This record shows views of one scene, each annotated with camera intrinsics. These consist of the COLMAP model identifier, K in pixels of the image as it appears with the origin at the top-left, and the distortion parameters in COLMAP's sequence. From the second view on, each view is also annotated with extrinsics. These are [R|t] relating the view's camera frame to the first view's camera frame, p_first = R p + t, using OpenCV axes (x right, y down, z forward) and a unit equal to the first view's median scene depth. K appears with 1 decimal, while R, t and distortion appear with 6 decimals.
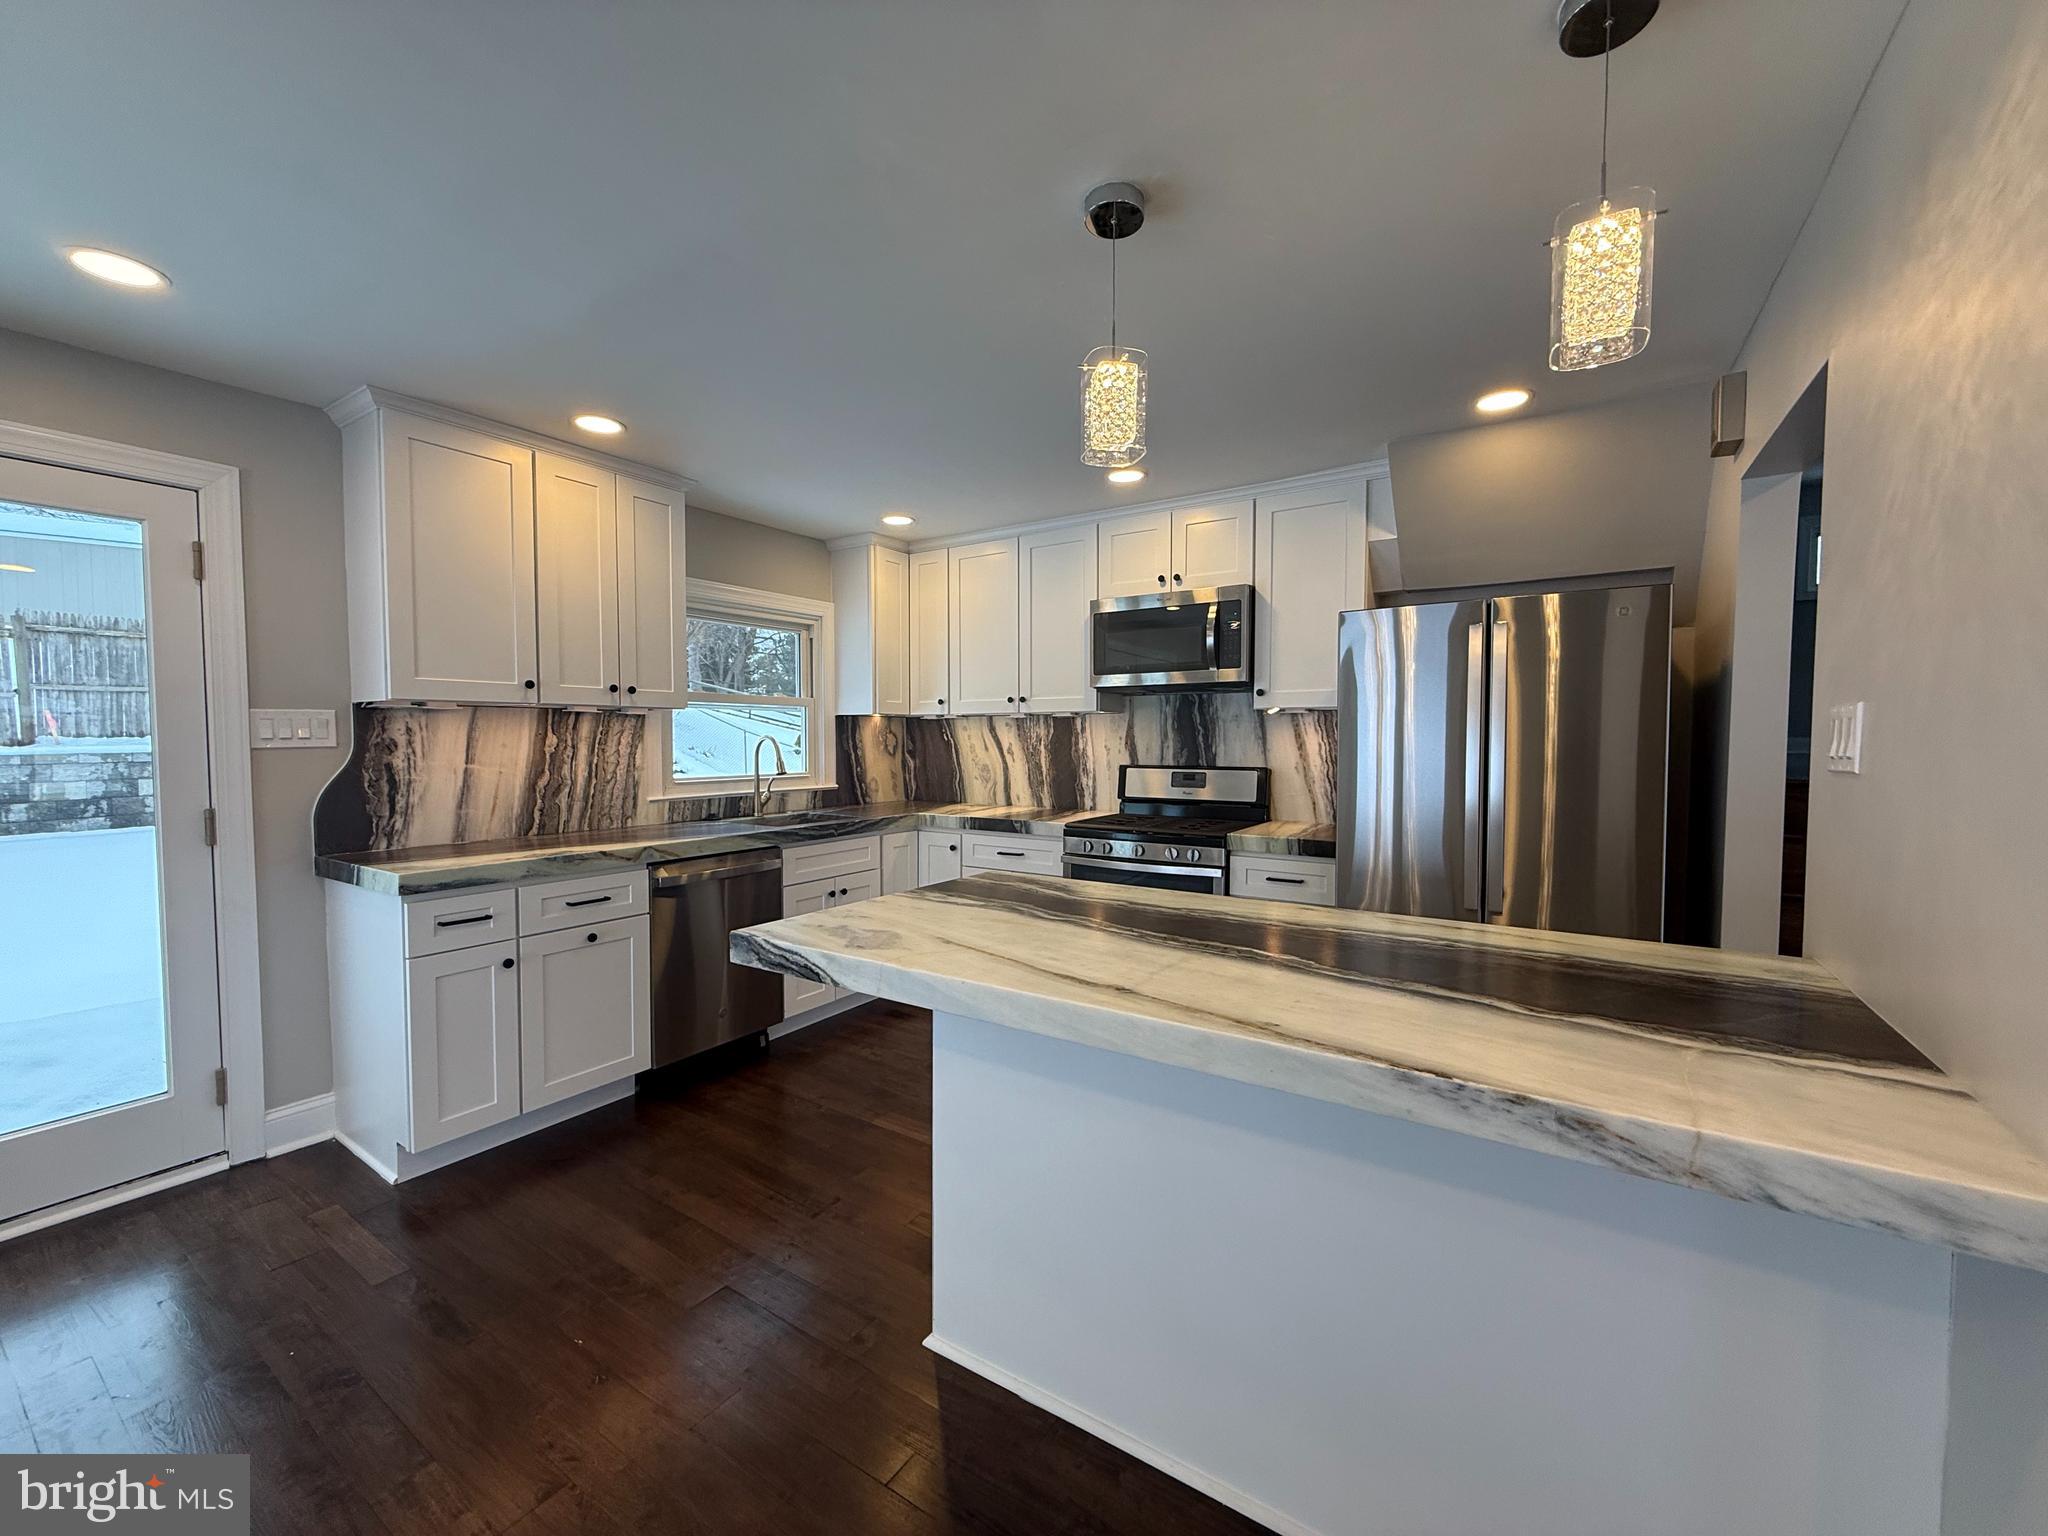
lens RADIAL K [[819.6, 0, 1019.4], [0, 819.6, 768.9], [0, 0, 1]] dist [0.001791, 0.000060]
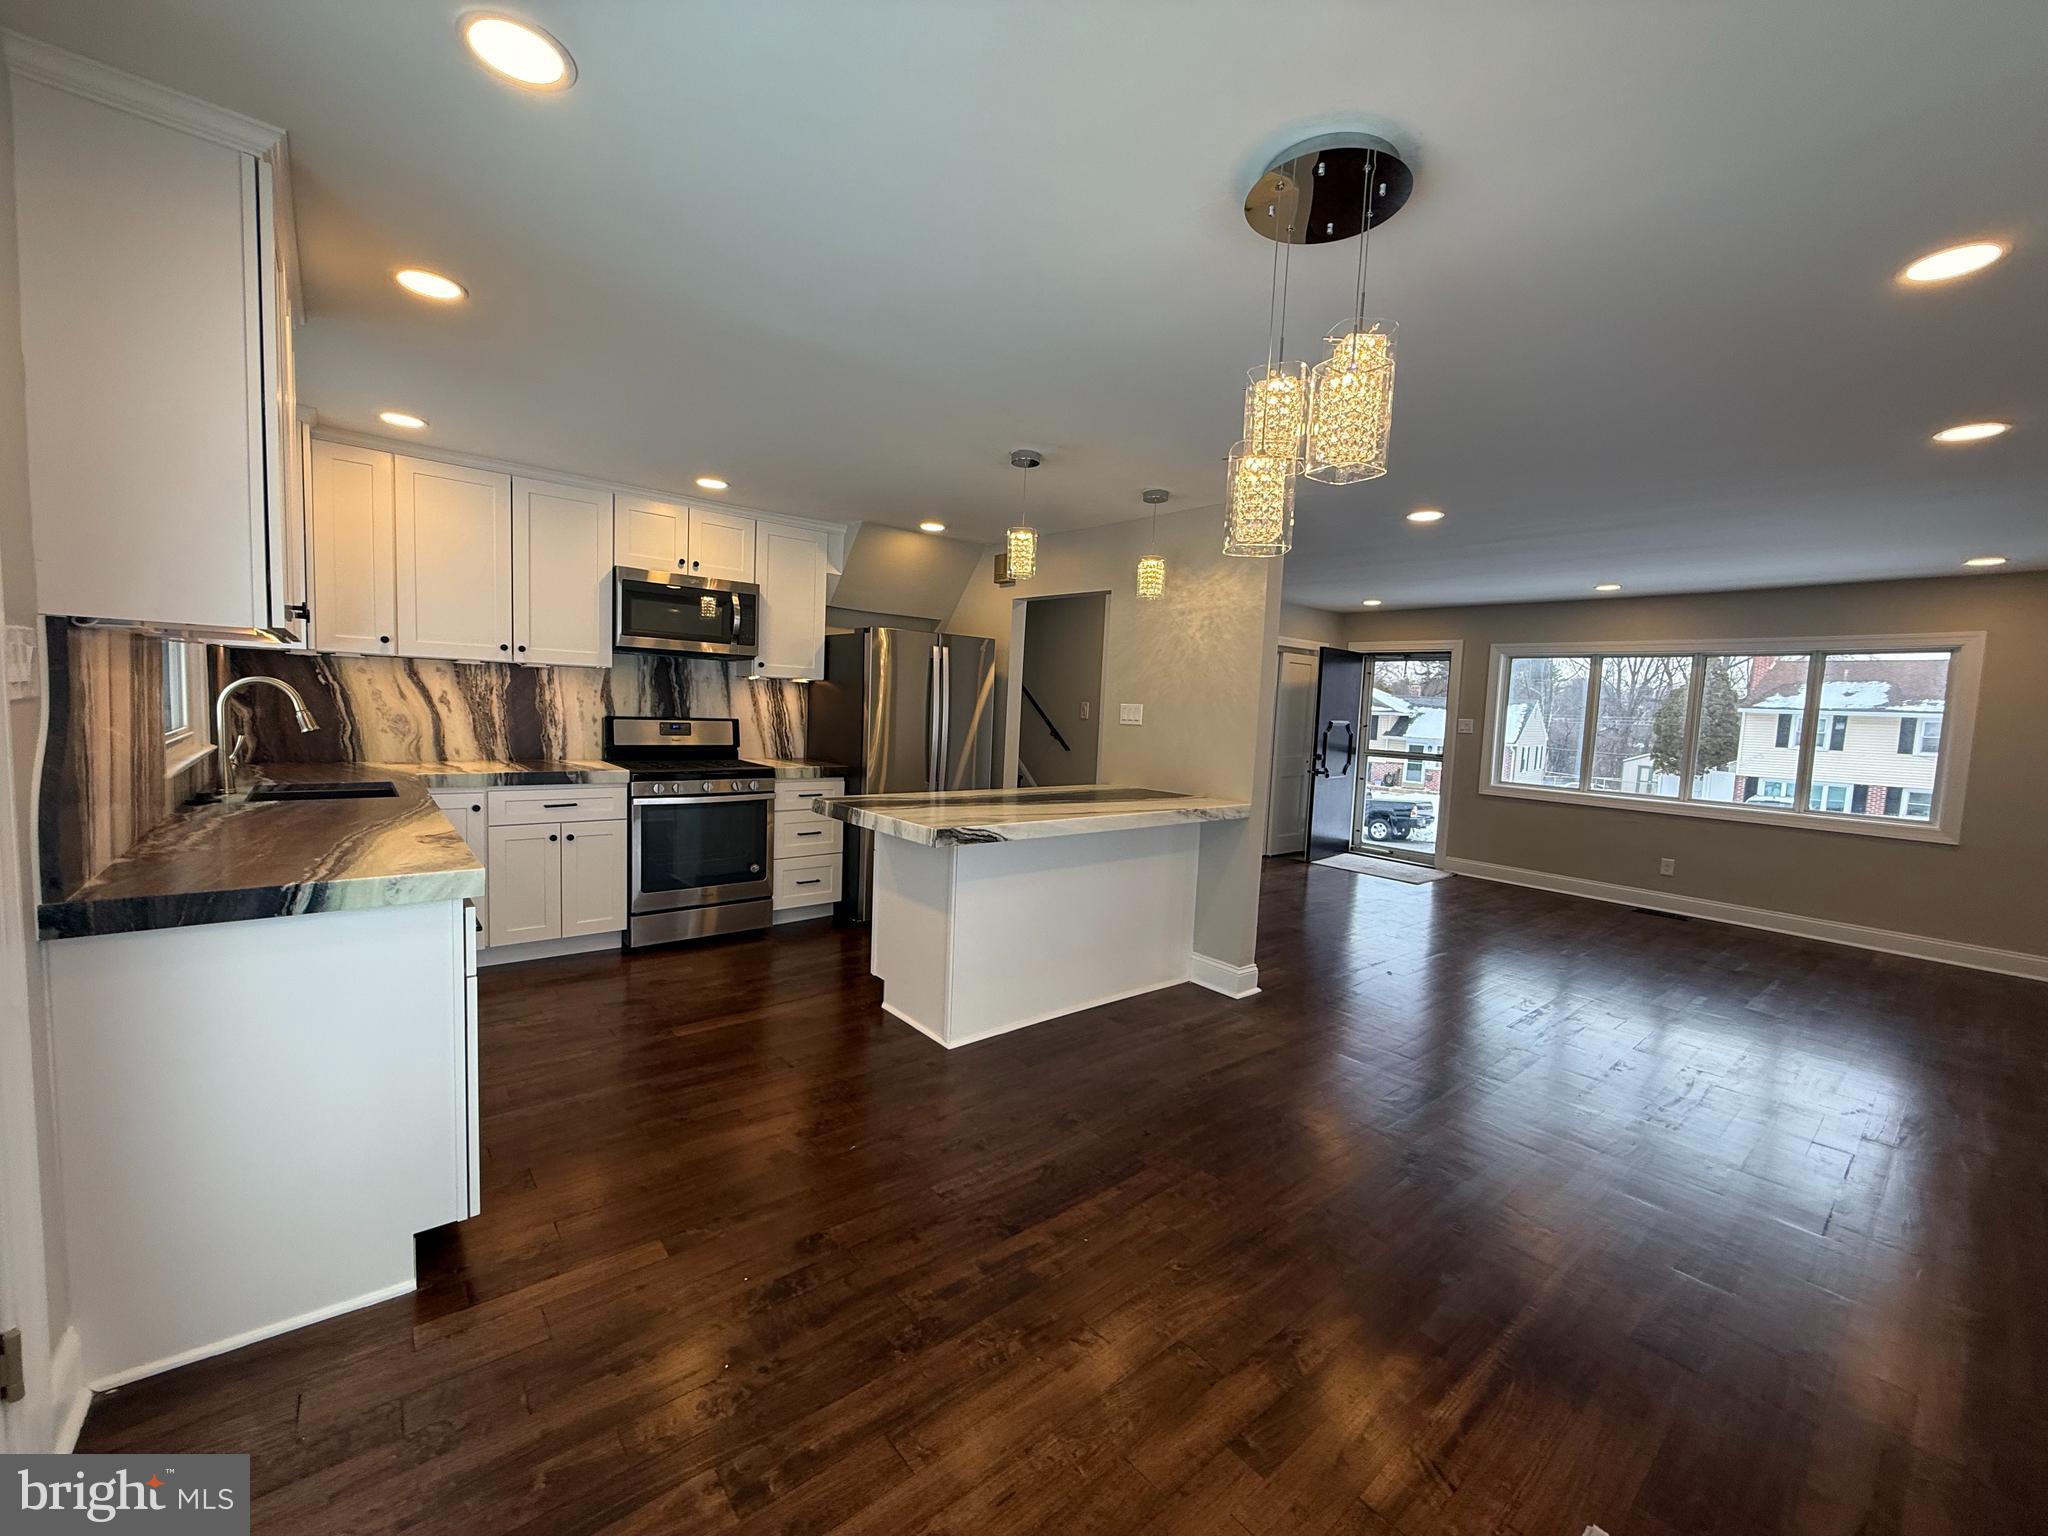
lens RADIAL K [[819.6, 0, 1015.3], [0, 819.6, 767.4], [0, 0, 1]] dist [0.001791, 0.000060]
pose [[0.287923, -0.062286, 0.955626, -1.012007], [-0.006219, 0.997740, 0.066905, -0.017760], [-0.957633, -0.025207, 0.286885, 0.213799]]
